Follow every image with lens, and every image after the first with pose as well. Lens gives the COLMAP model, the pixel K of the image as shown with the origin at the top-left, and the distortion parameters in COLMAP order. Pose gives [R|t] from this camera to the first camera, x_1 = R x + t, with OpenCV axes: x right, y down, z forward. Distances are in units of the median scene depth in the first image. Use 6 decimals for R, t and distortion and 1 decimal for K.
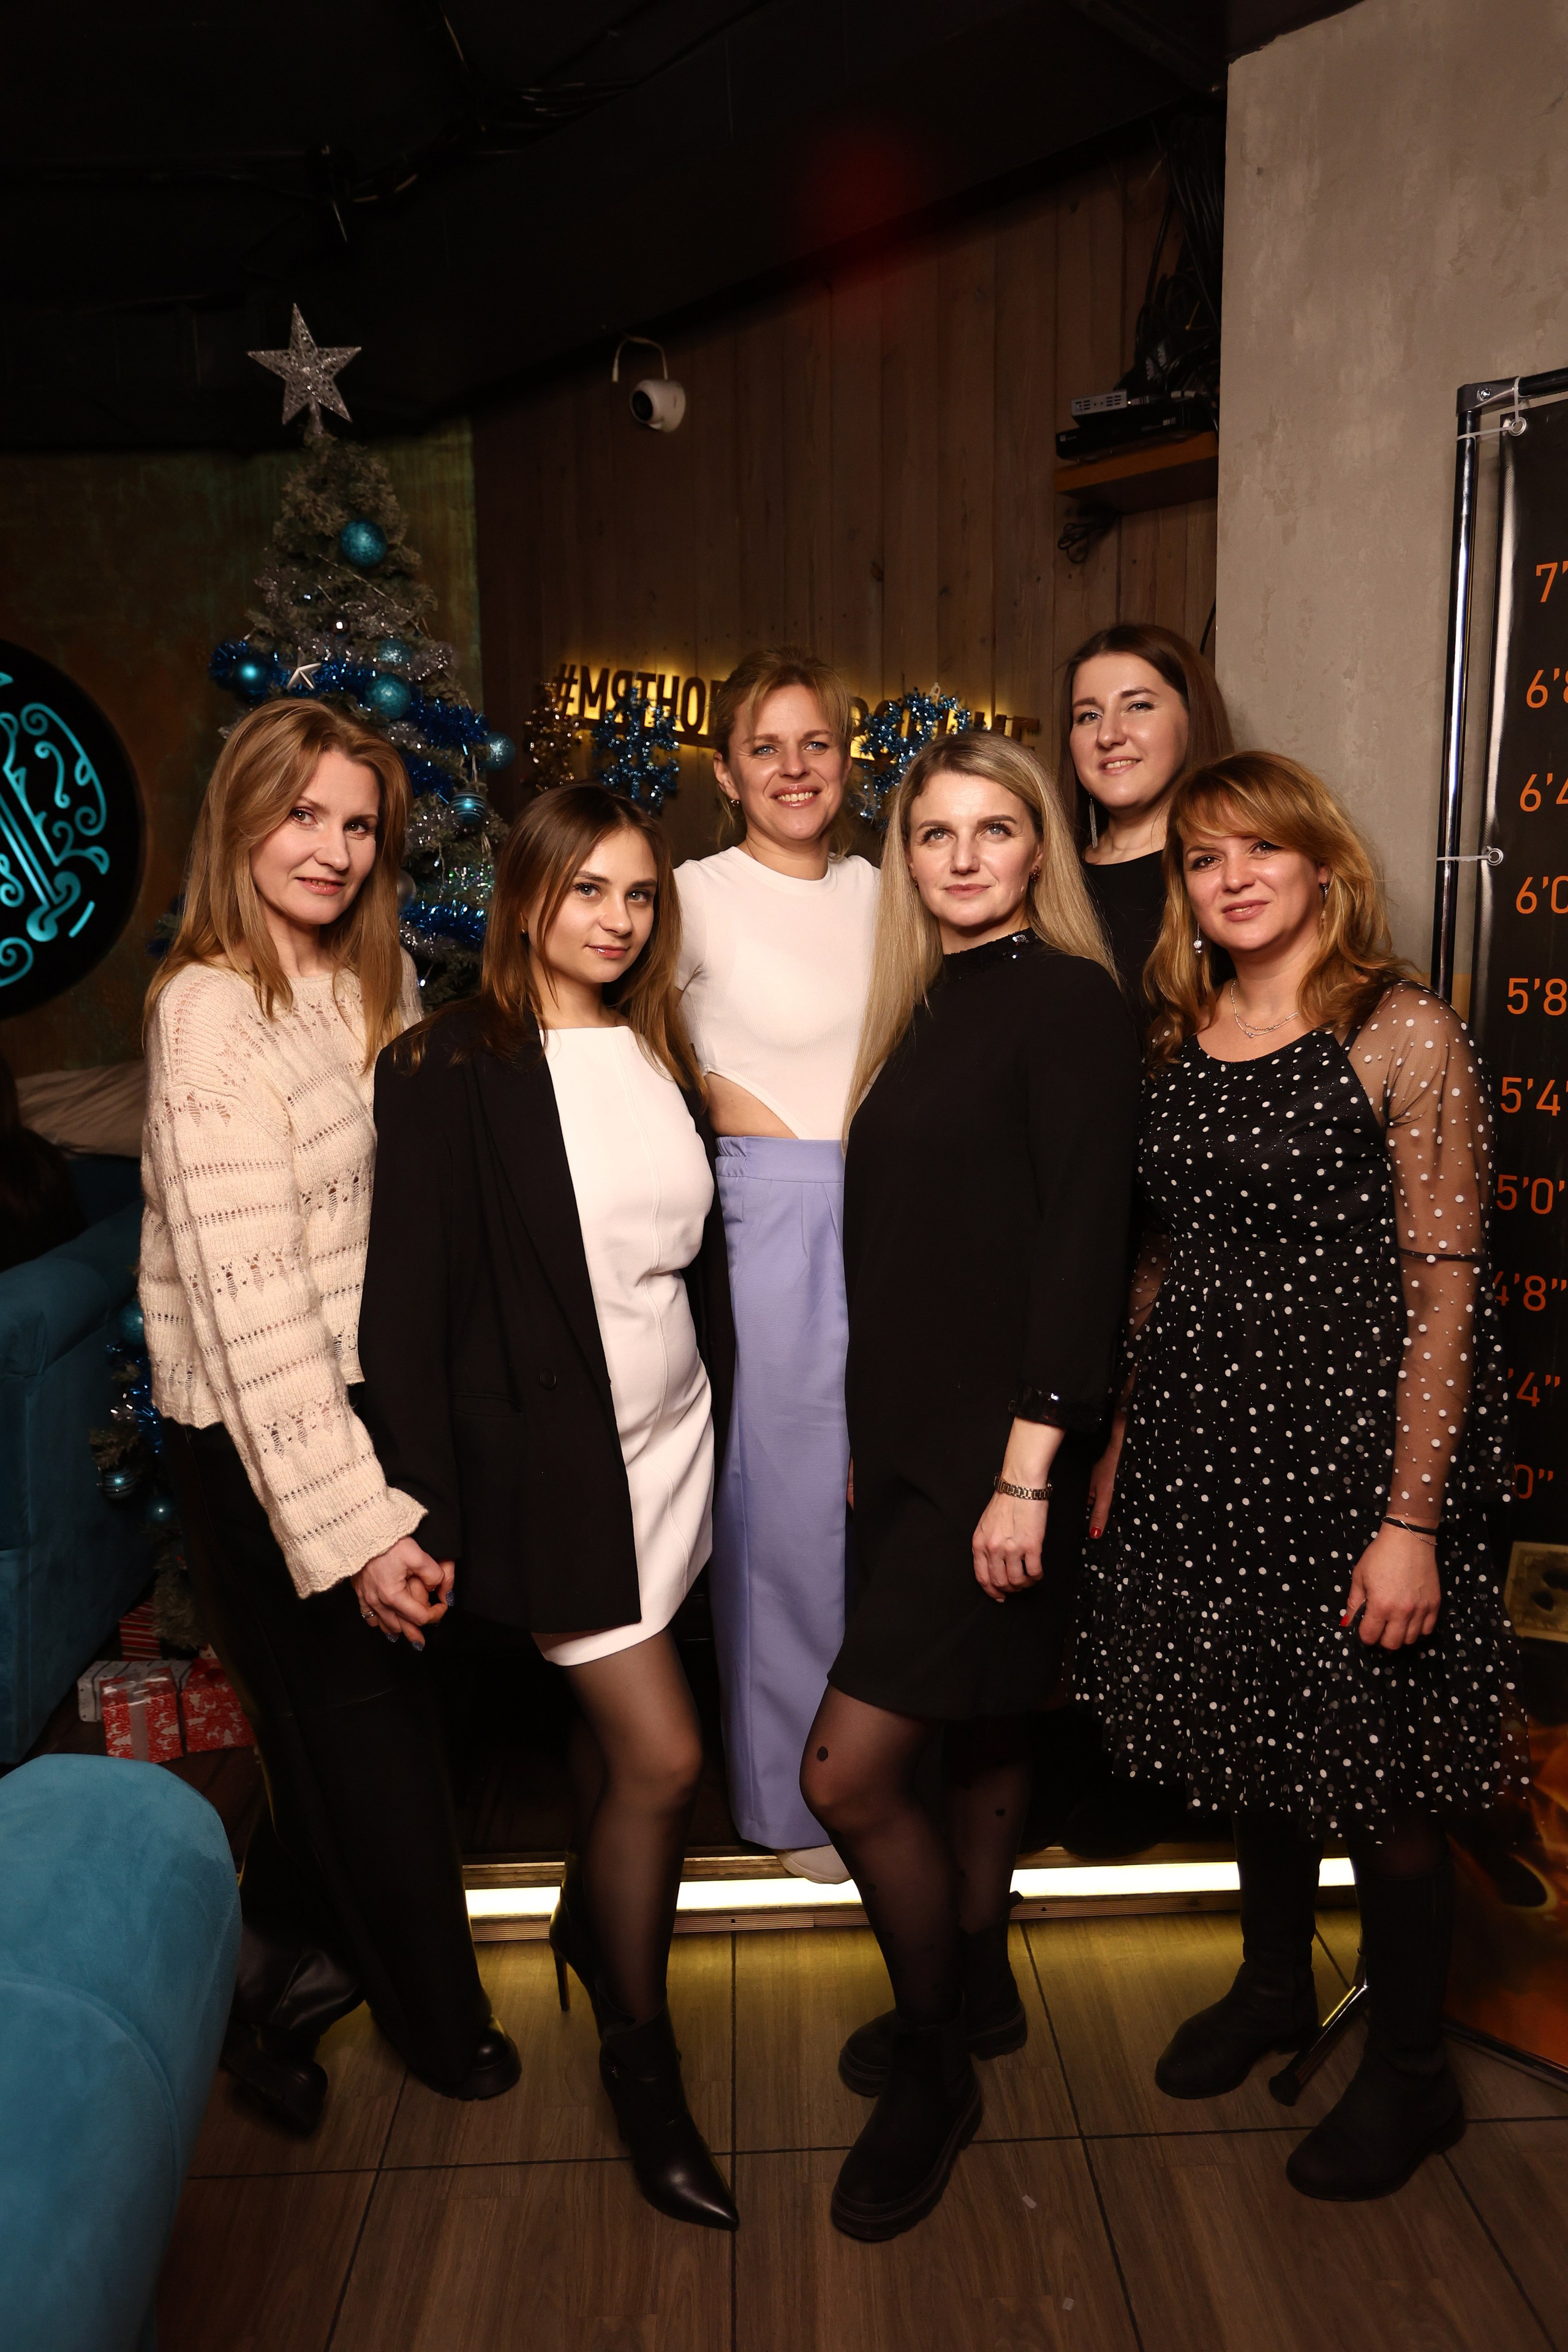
lens RADIAL K [[1616.5, 0, 808.3], [0, 1616.5, 1161.0], [0, 0, 1]] dist [-0.053604, 0.049924]
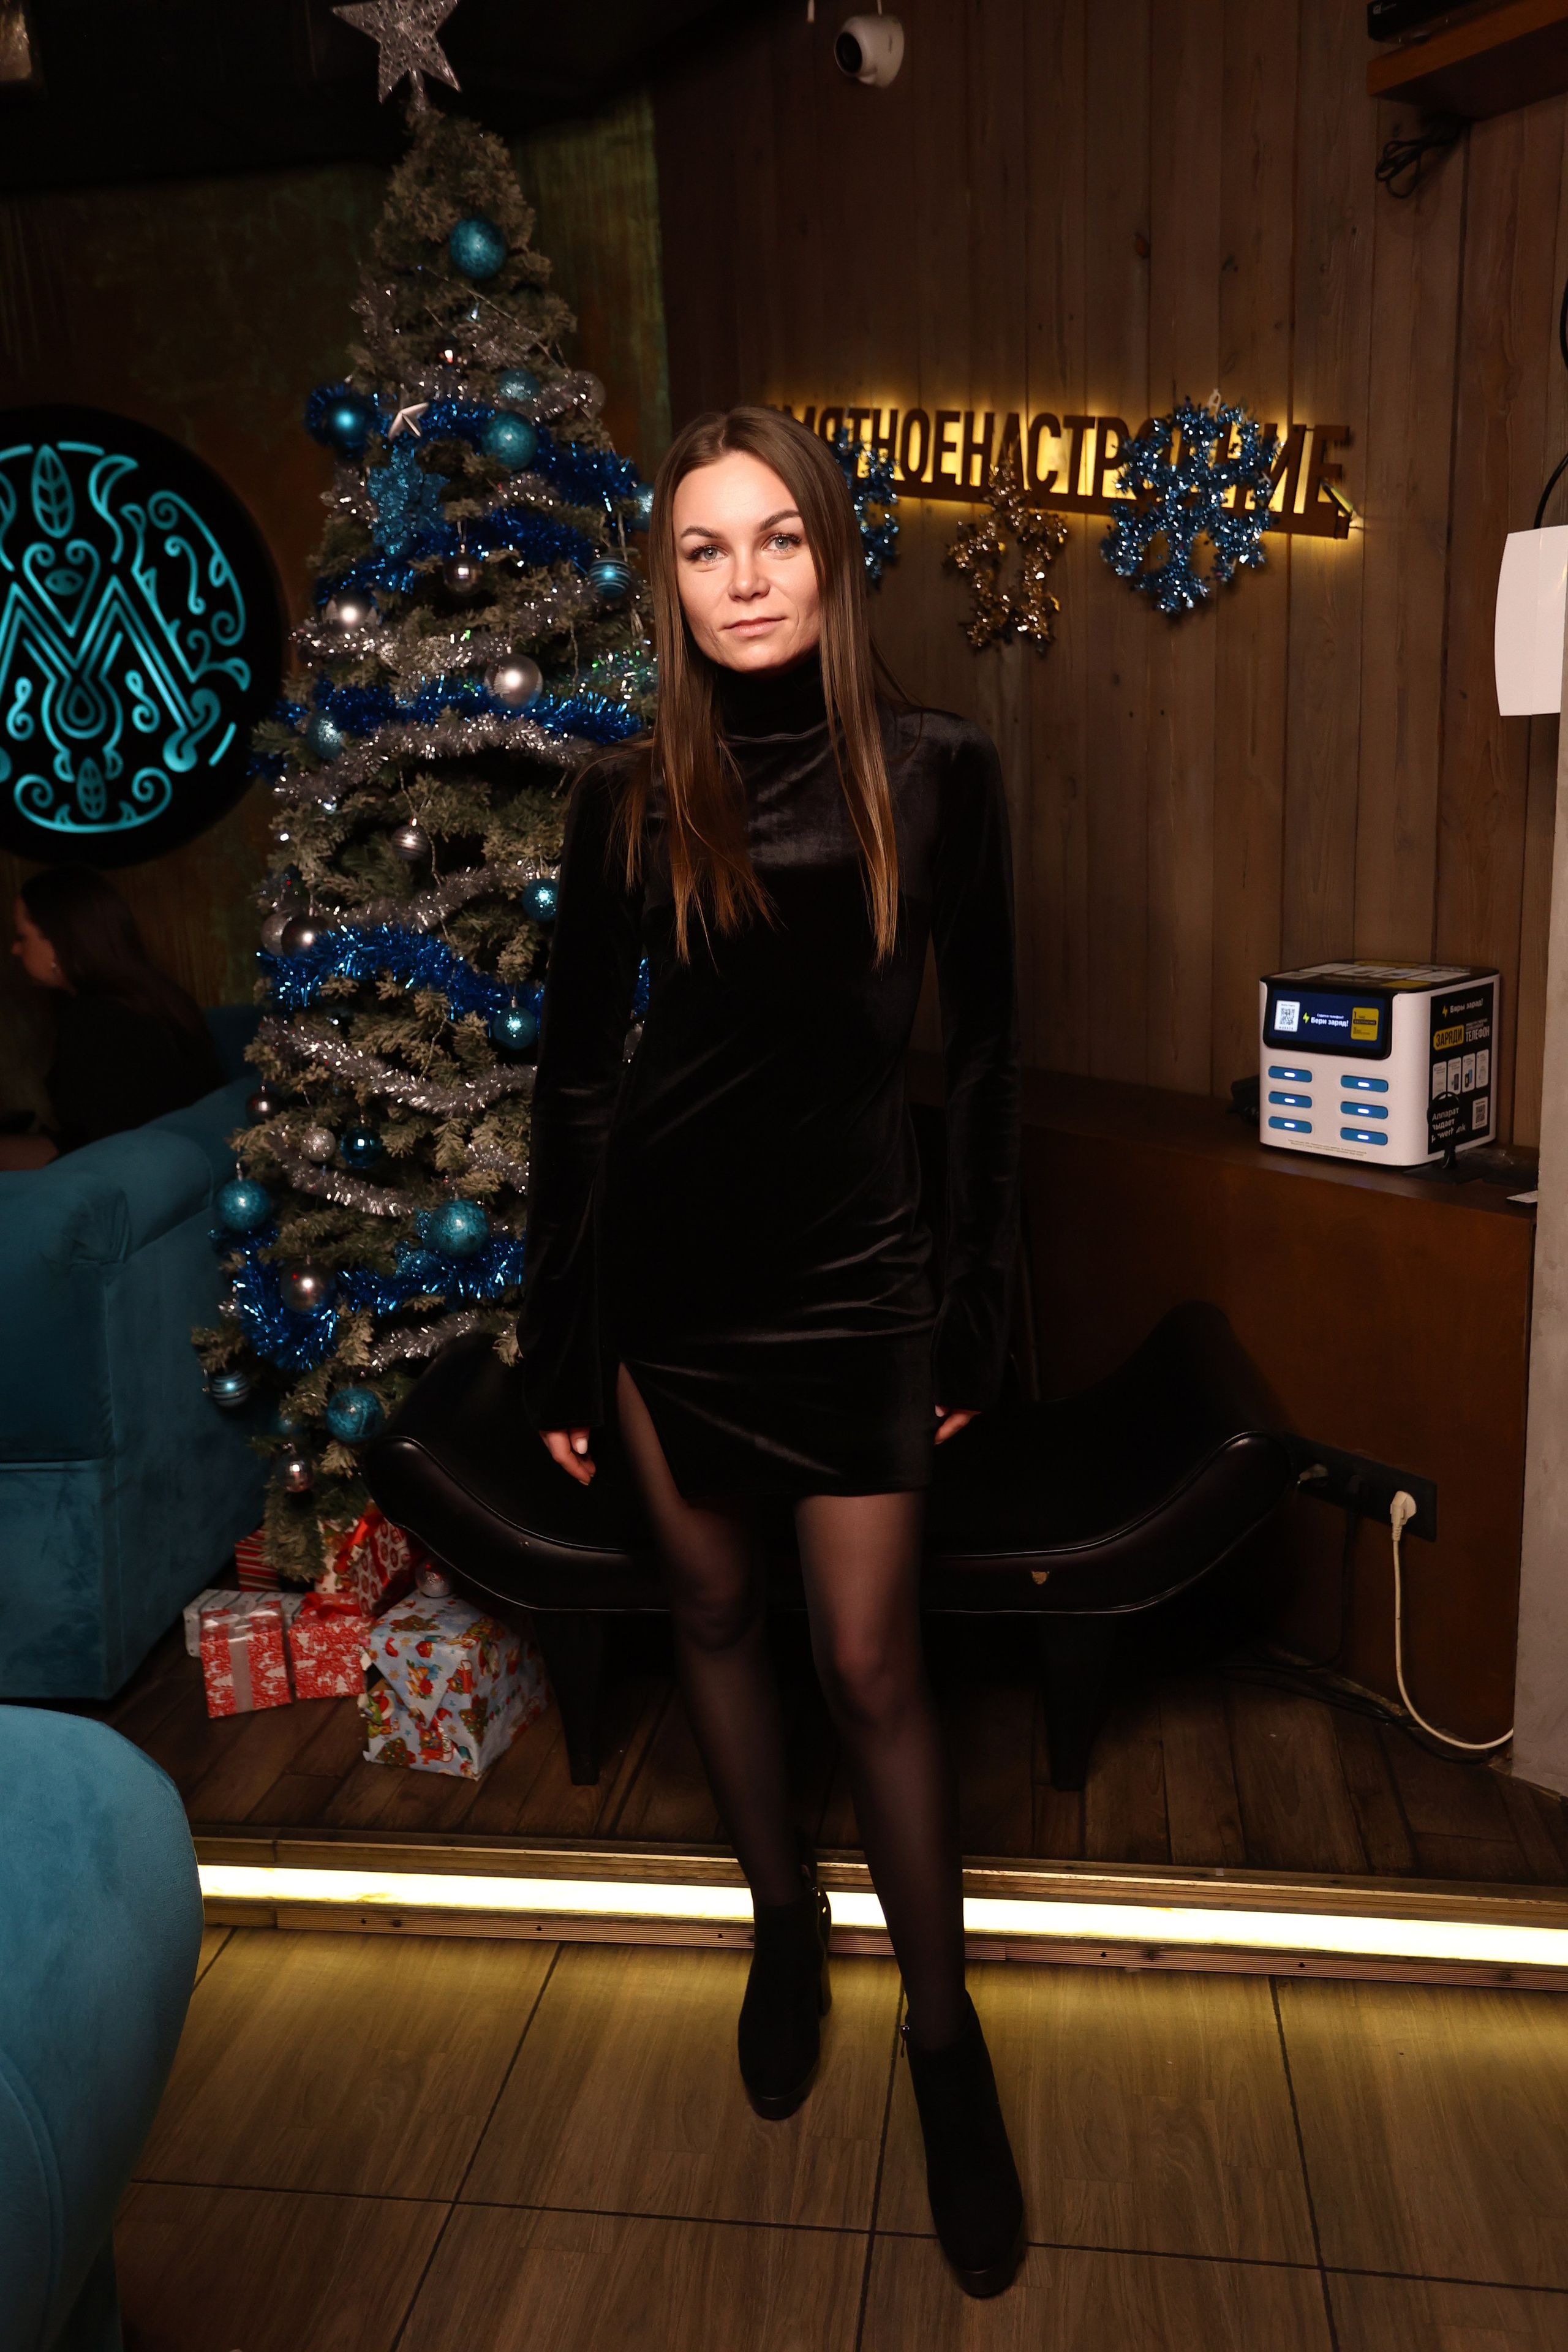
lens RADIAL K [[1891.2, 0, 784.0], [0, 1891.2, 1176.0], [0, 0, 1]] dist [-0.038765, 0.081394]
pose [[0.981794, 0.012469, -0.189538, 0.056604], [0.001146, 0.997436, 0.071550, 0.012810], [0.189944, -0.070465, 0.979263, 0.062711]]
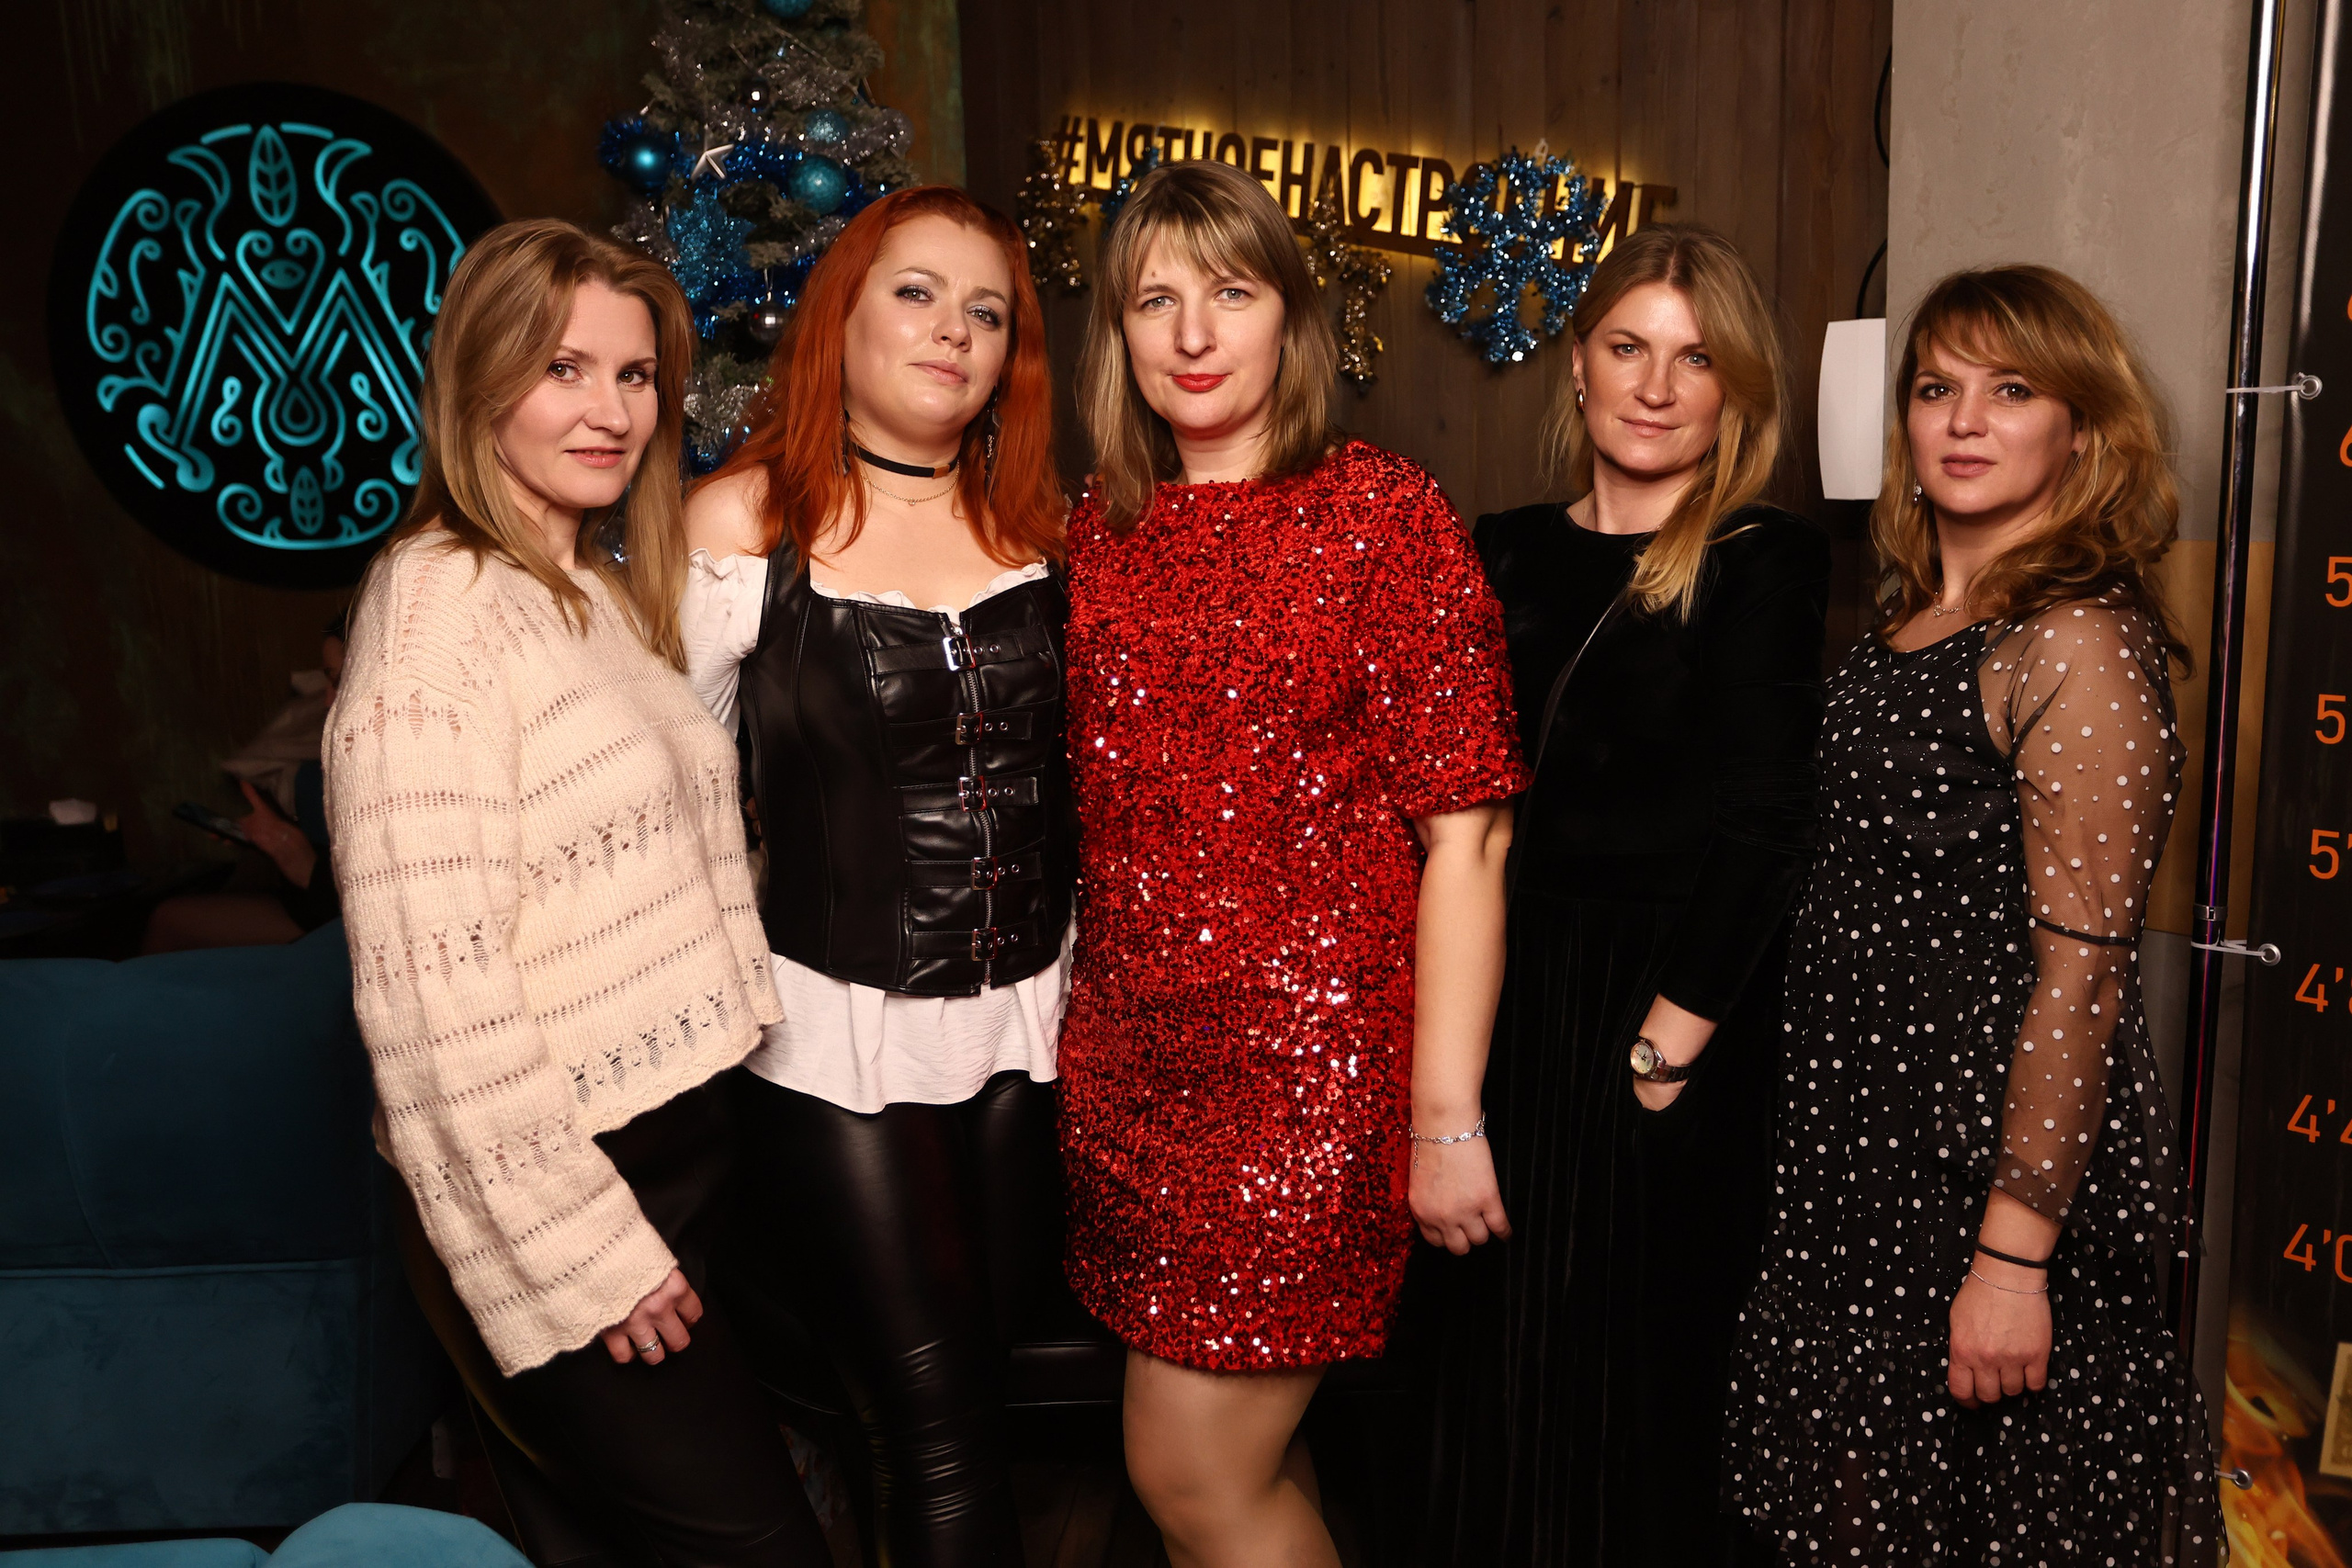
lens RADIAL K [[2255.1, 0, 1172.3], [0, 2255.1, 764.5], [0, 0, 1]] dist [-0.005608, 0.114011]
pose [[0.991100, 0.006852, -0.132940, 0.054607], [-0.005954, 0.999957, 0.007152, -0.014760], [0.132983, -0.006297, 0.991098, -0.065867]]
